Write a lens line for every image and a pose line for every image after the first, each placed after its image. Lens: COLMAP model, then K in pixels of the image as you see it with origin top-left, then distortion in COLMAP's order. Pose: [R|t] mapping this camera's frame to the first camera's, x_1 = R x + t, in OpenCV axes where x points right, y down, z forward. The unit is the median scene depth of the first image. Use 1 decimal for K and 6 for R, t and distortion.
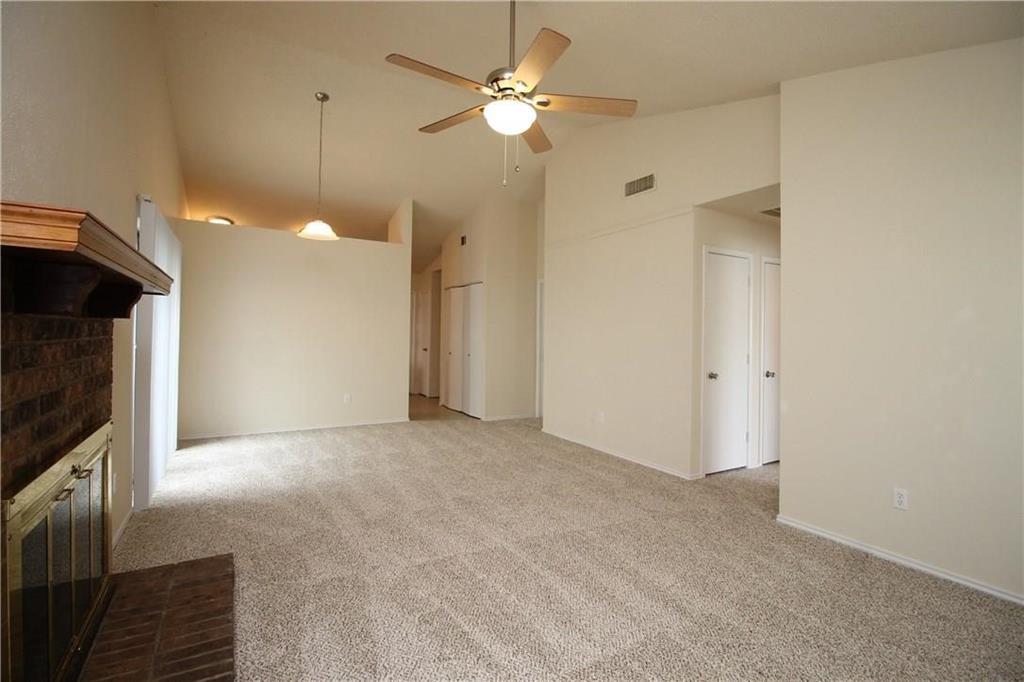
lens RADIAL K [[481.1, 0, 519.4], [0, 481.1, 338.9], [0, 0, 1]] dist [0.001942, -0.001933]
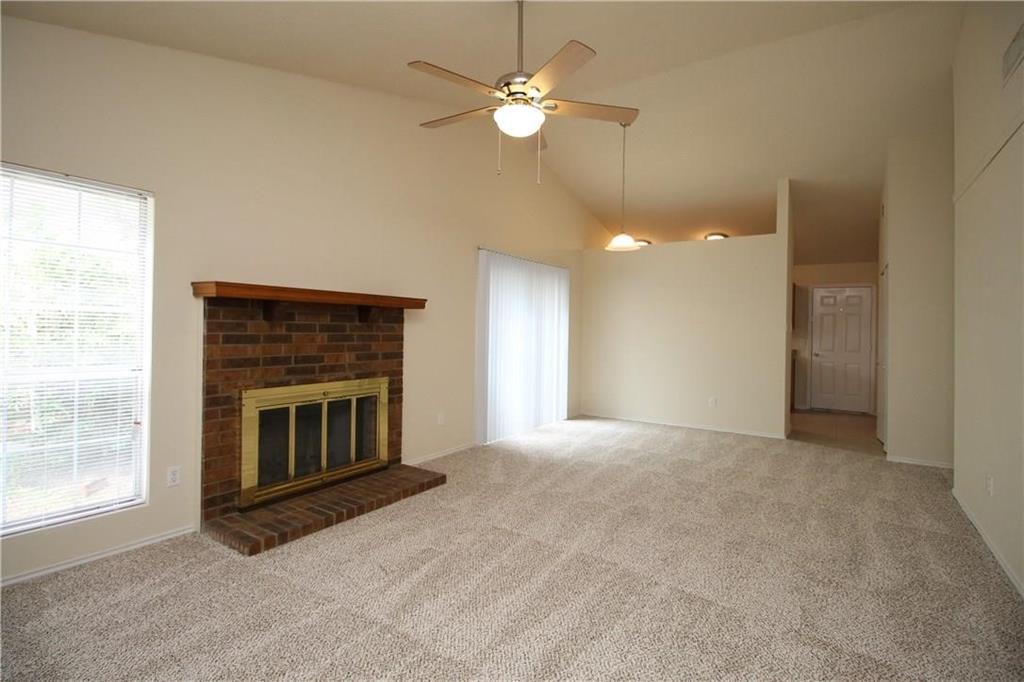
lens RADIAL K [[481.1, 0, 519.7], [0, 481.1, 335.4], [0, 0, 1]] dist [0.001942, -0.001933]
pose [[0.427631, -0.002352, -0.903950, 0.625286], [-0.019515, 0.999740, -0.011833, 0.012199], [0.903743, 0.022700, 0.427474, 0.389700]]
